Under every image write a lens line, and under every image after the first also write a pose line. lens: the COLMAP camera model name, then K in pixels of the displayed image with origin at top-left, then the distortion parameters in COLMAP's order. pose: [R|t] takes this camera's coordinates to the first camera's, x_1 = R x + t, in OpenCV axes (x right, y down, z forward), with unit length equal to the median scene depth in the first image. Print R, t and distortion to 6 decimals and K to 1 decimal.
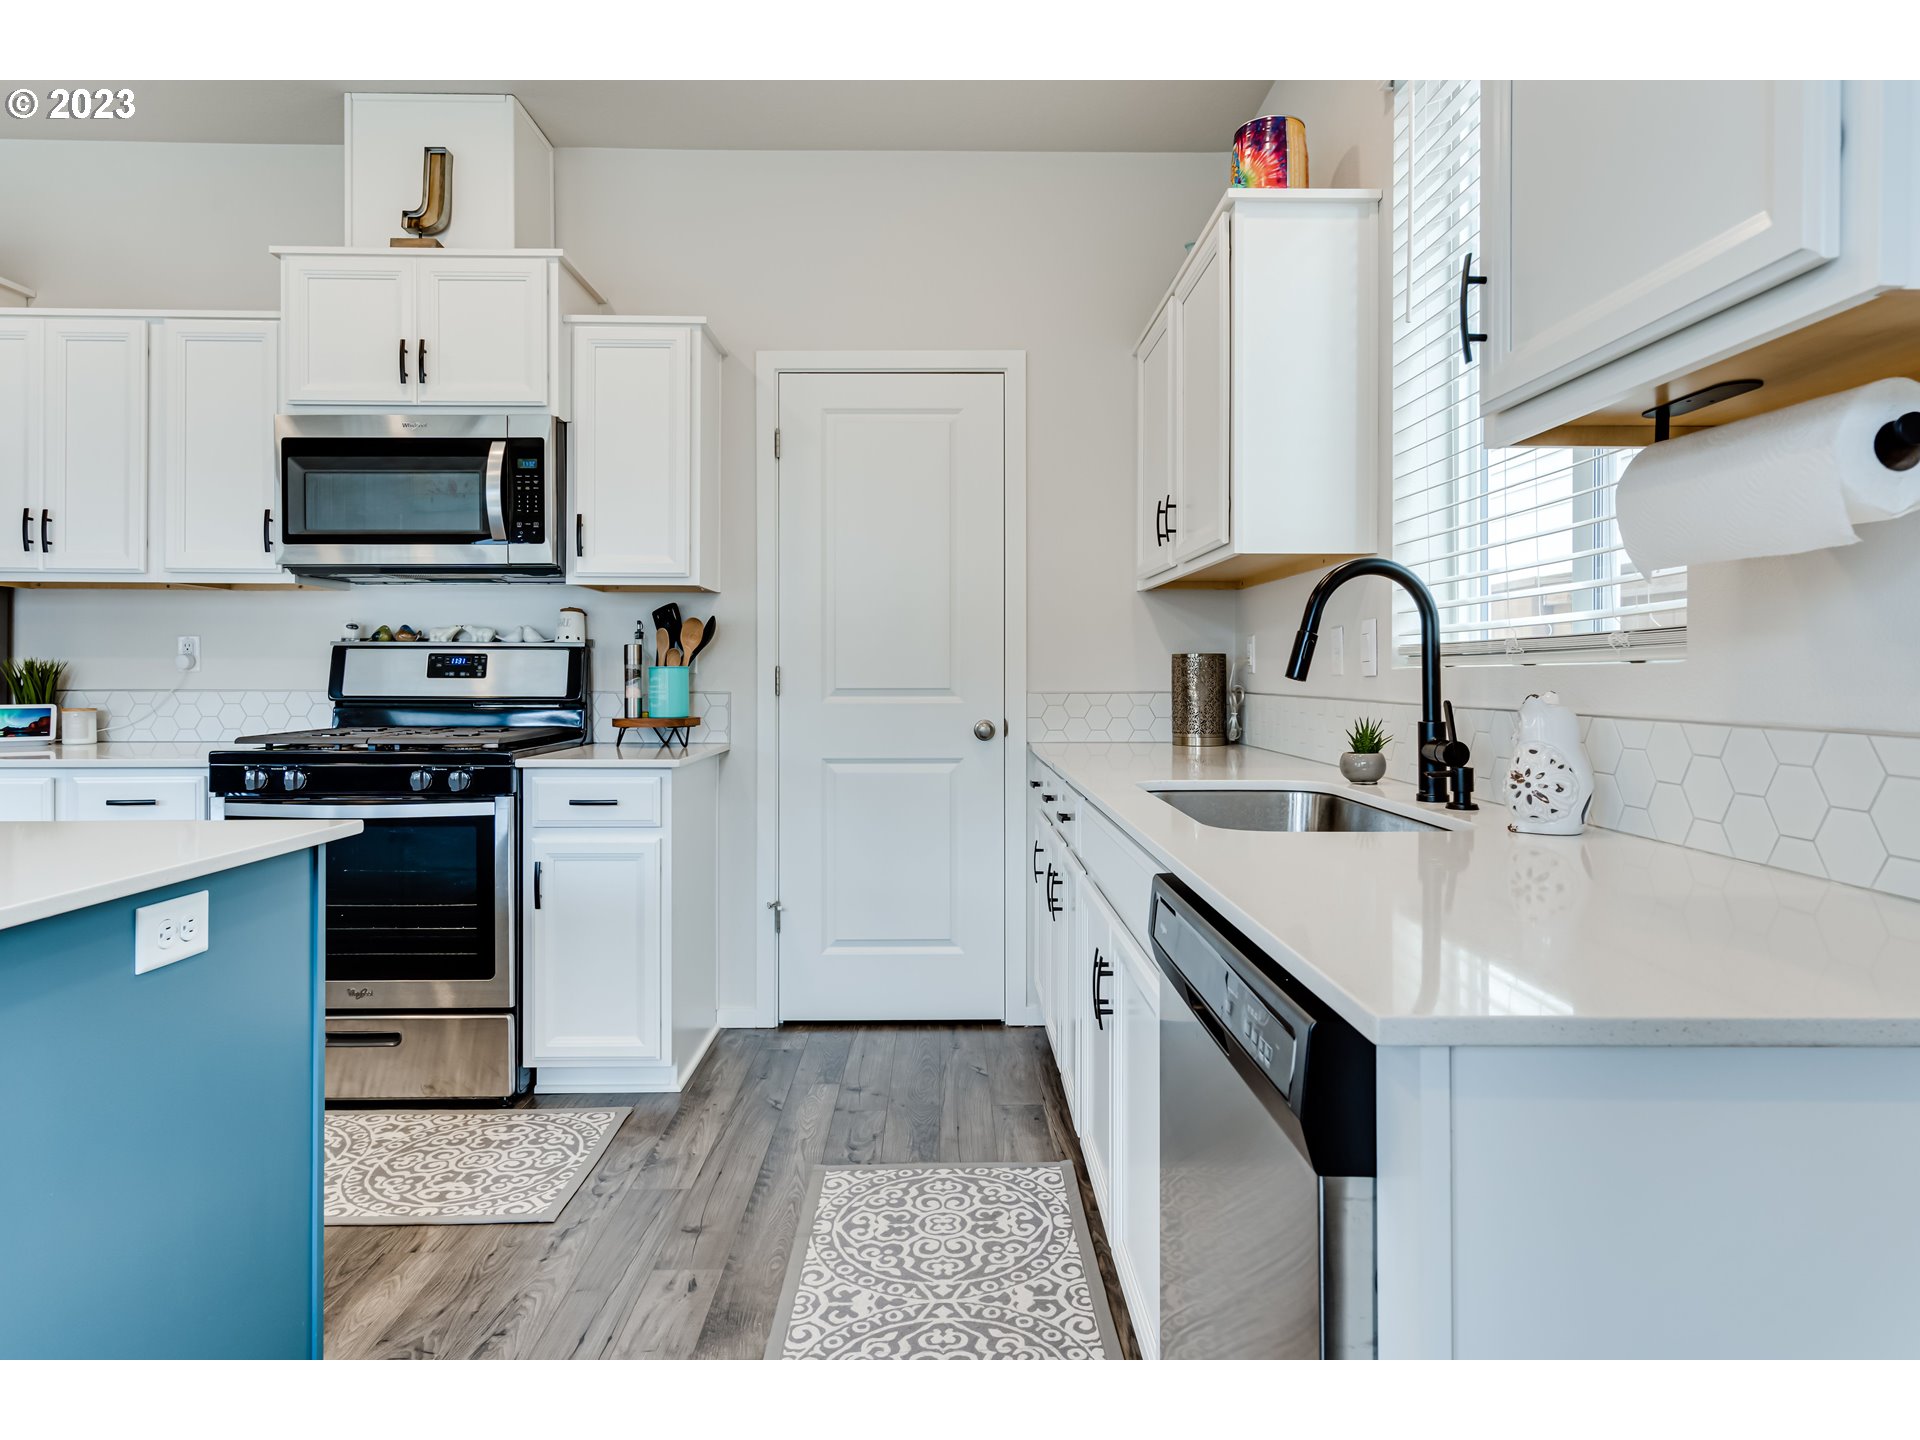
lens RADIAL K [[1108.0, 0, 961.6], [0, 1108.0, 670.9], [0, 0, 1]] dist [0.004384, 0.001973]
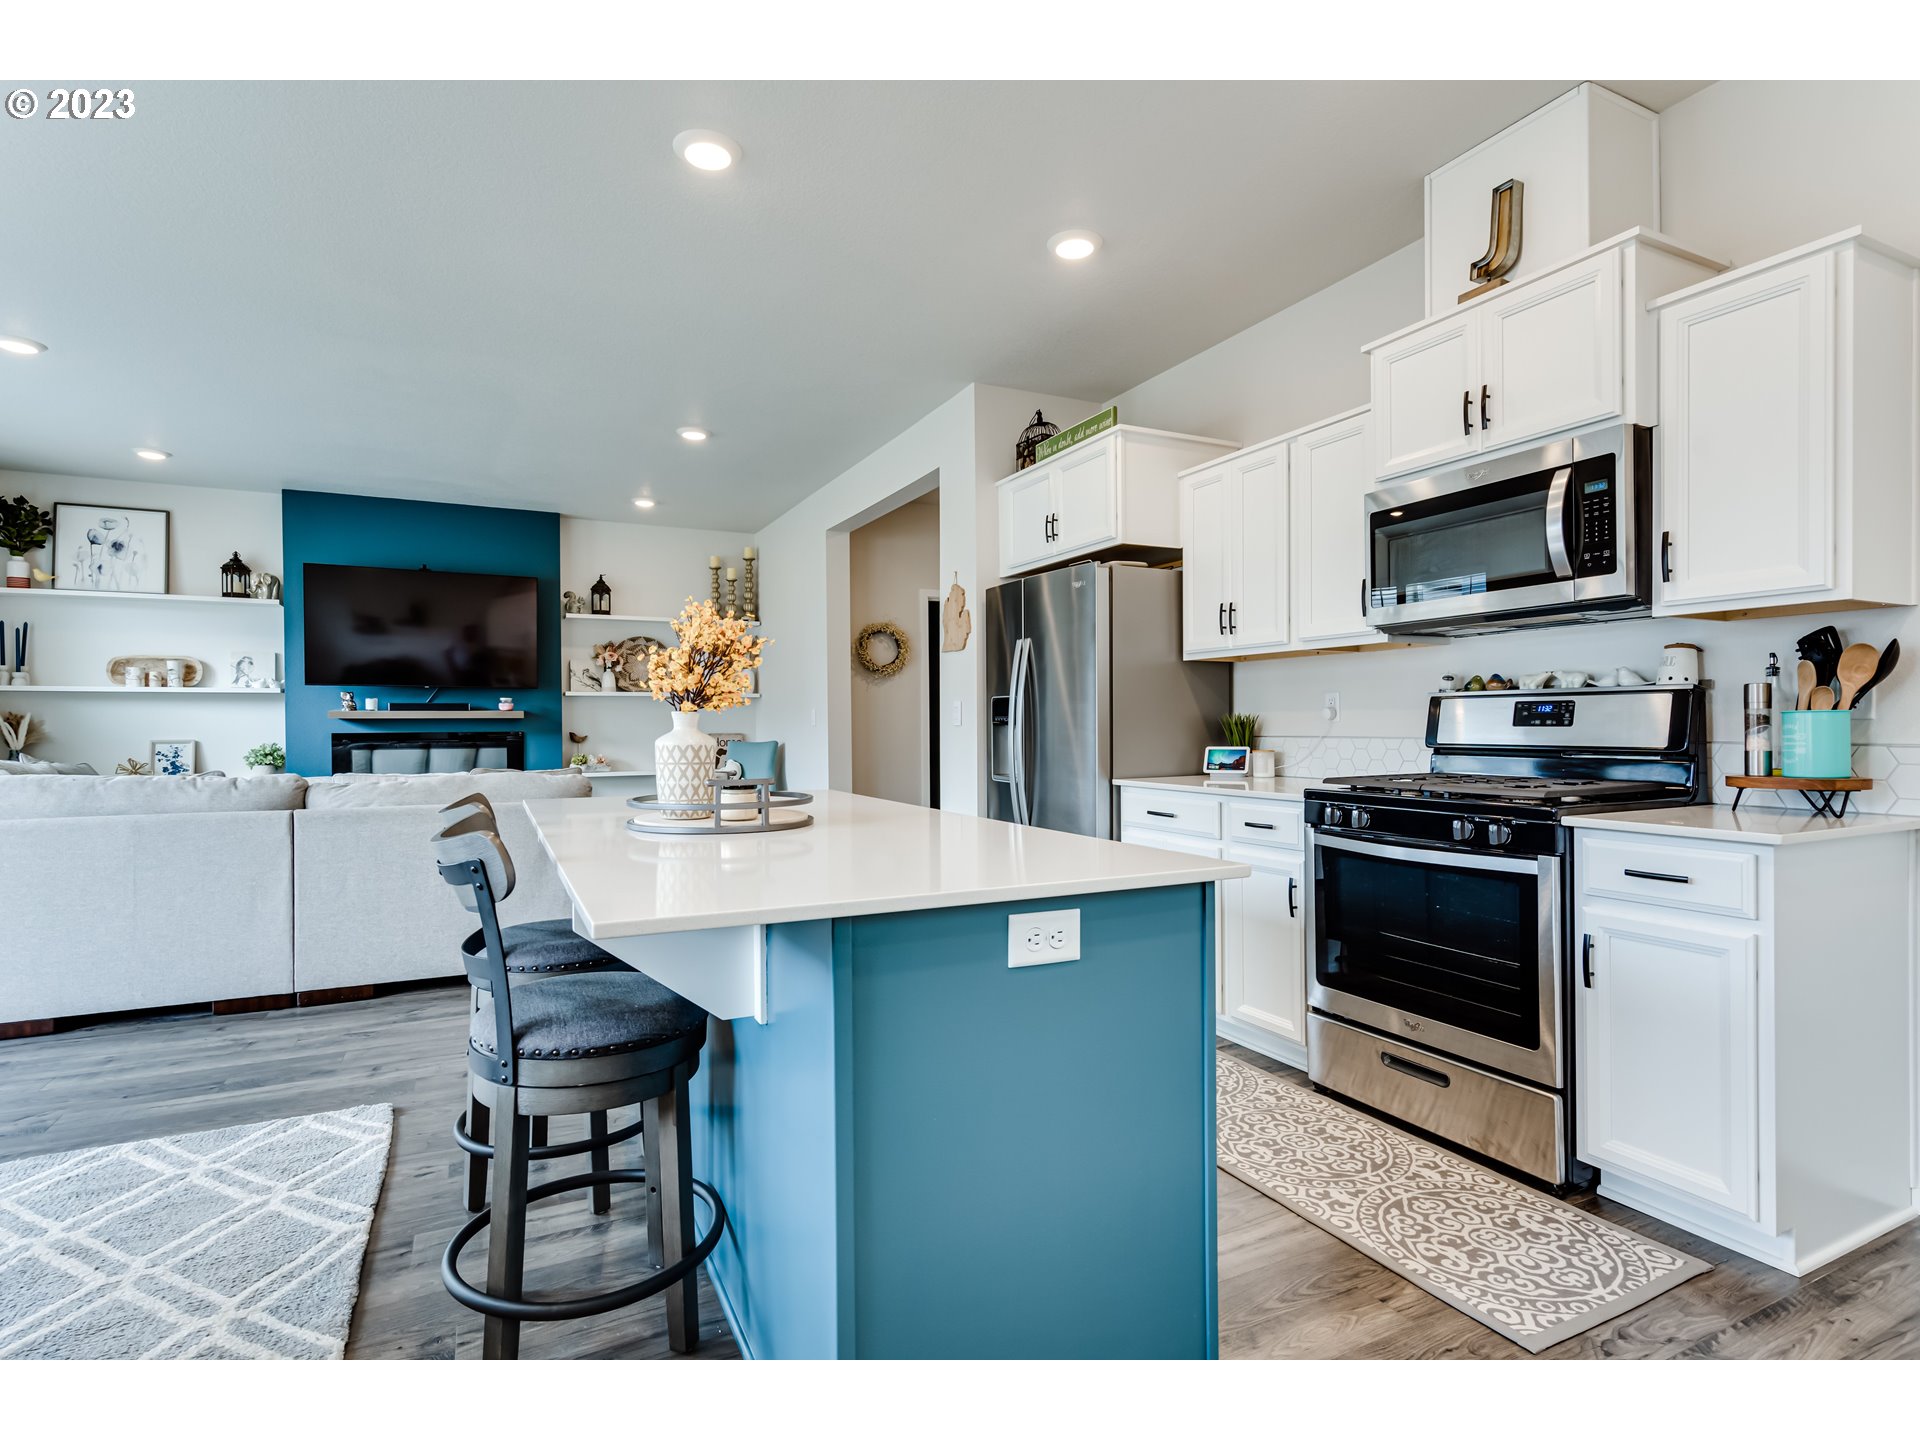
lens RADIAL K [[953.9, 0, 957.6], [0, 953.9, 731.8], [0, 0, 1]] dist [0.000546, 0.000394]
pose [[0.427052, 0.002194, -0.904225, 0.082087], [0.009985, 0.999925, 0.007142, 0.000177], [0.904172, -0.012079, 0.426998, 0.201959]]
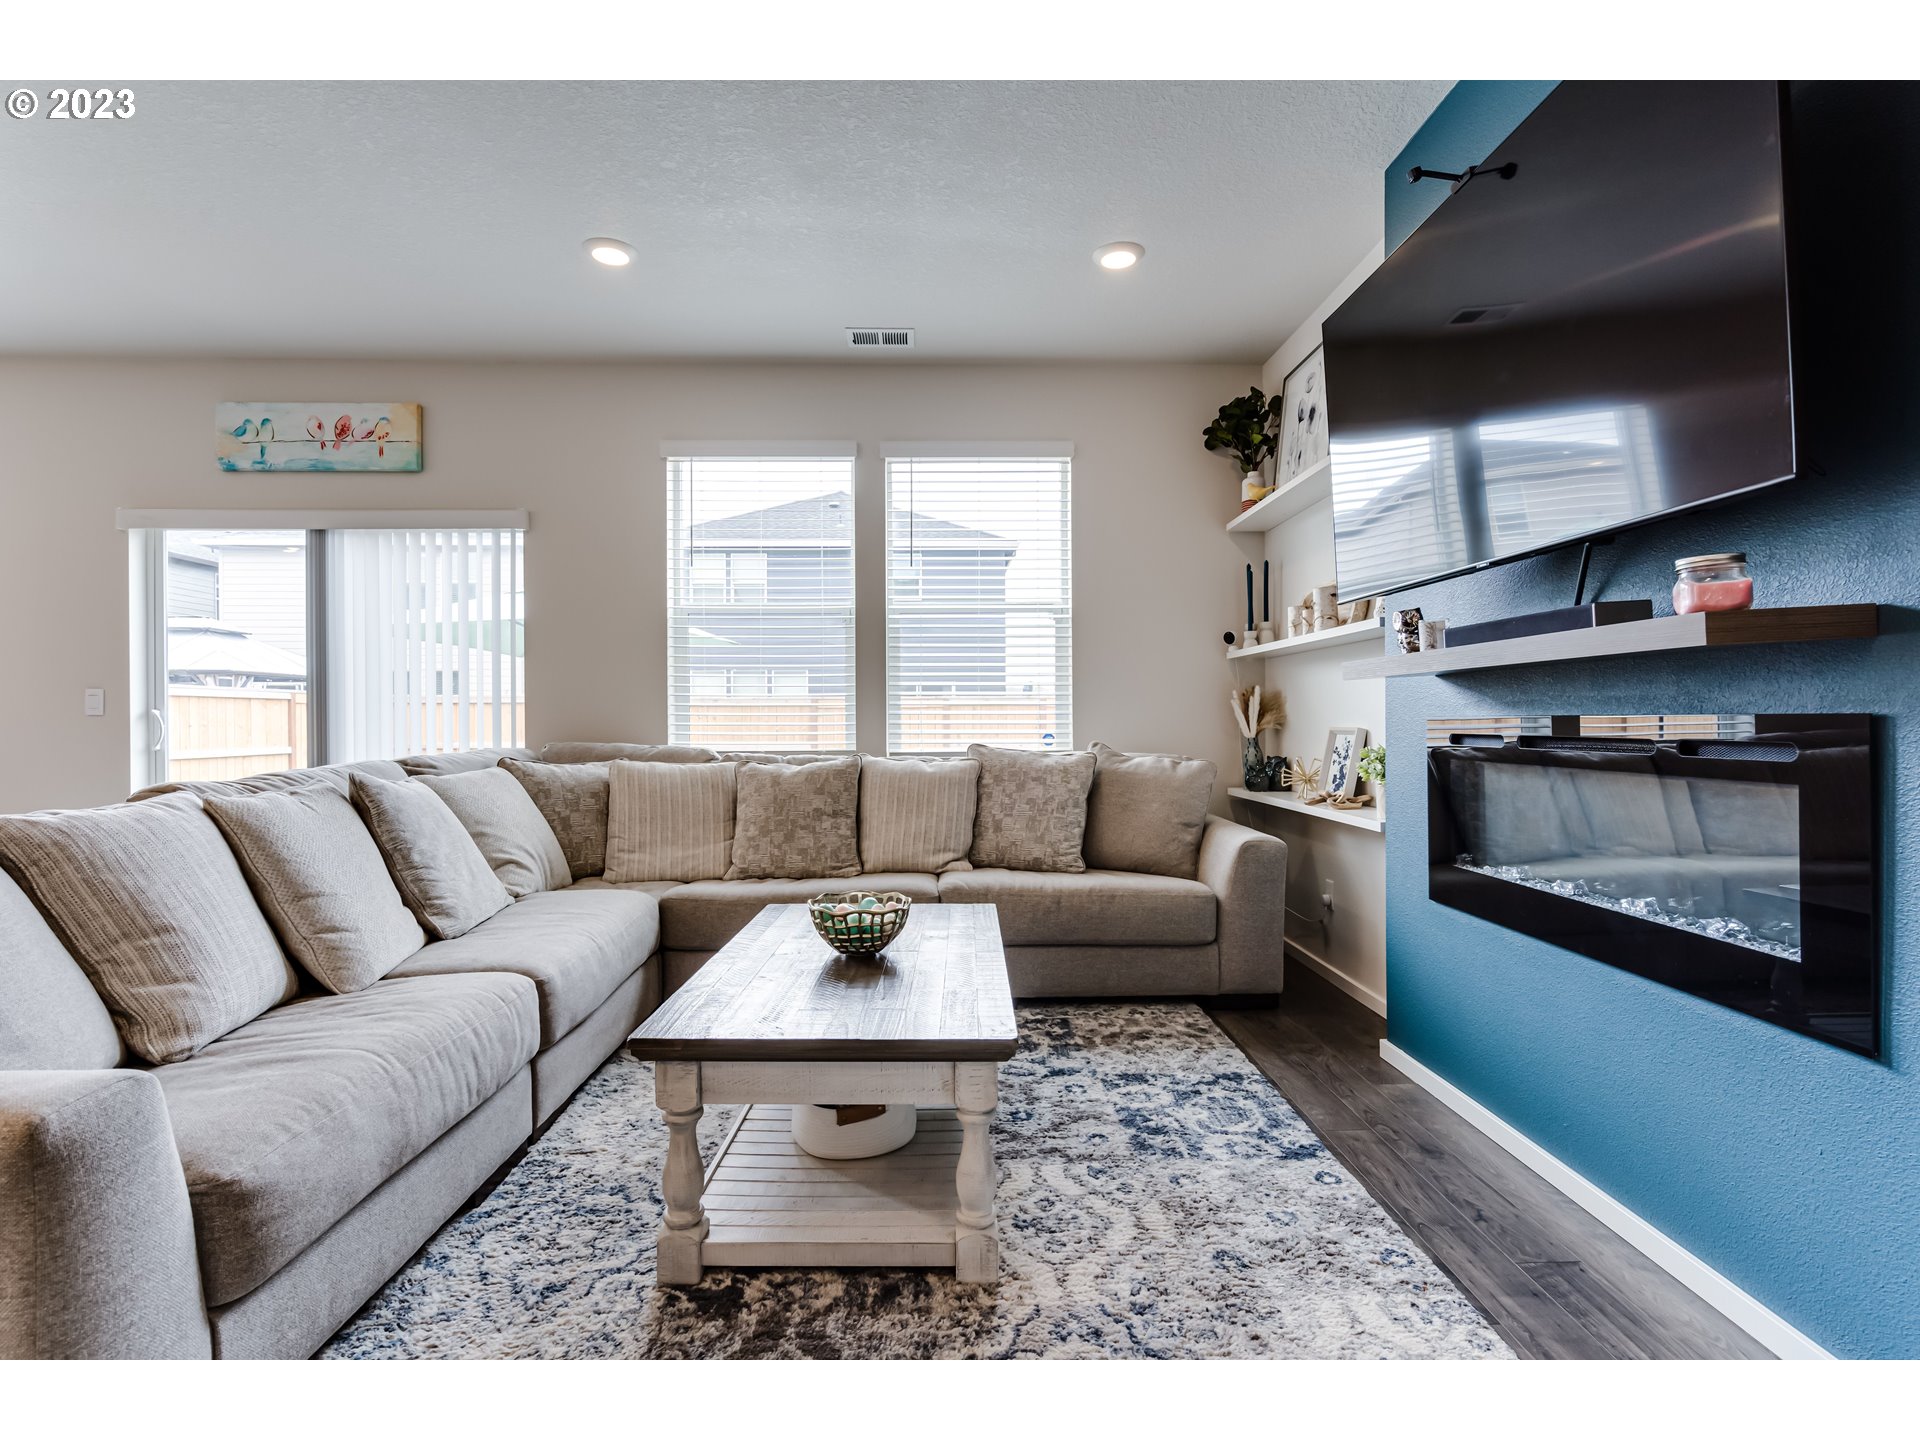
lens RADIAL K [[928.0, 0, 960.0], [0, 928.0, 720.0], [0, 0, 1]] dist [0.000397, 0.000727]
pose [[-0.999969, 0.002266, -0.007581, -2.040596], [0.002295, 0.999990, -0.003803, 0.010767], [0.007572, -0.003820, -0.999964, 0.677375]]
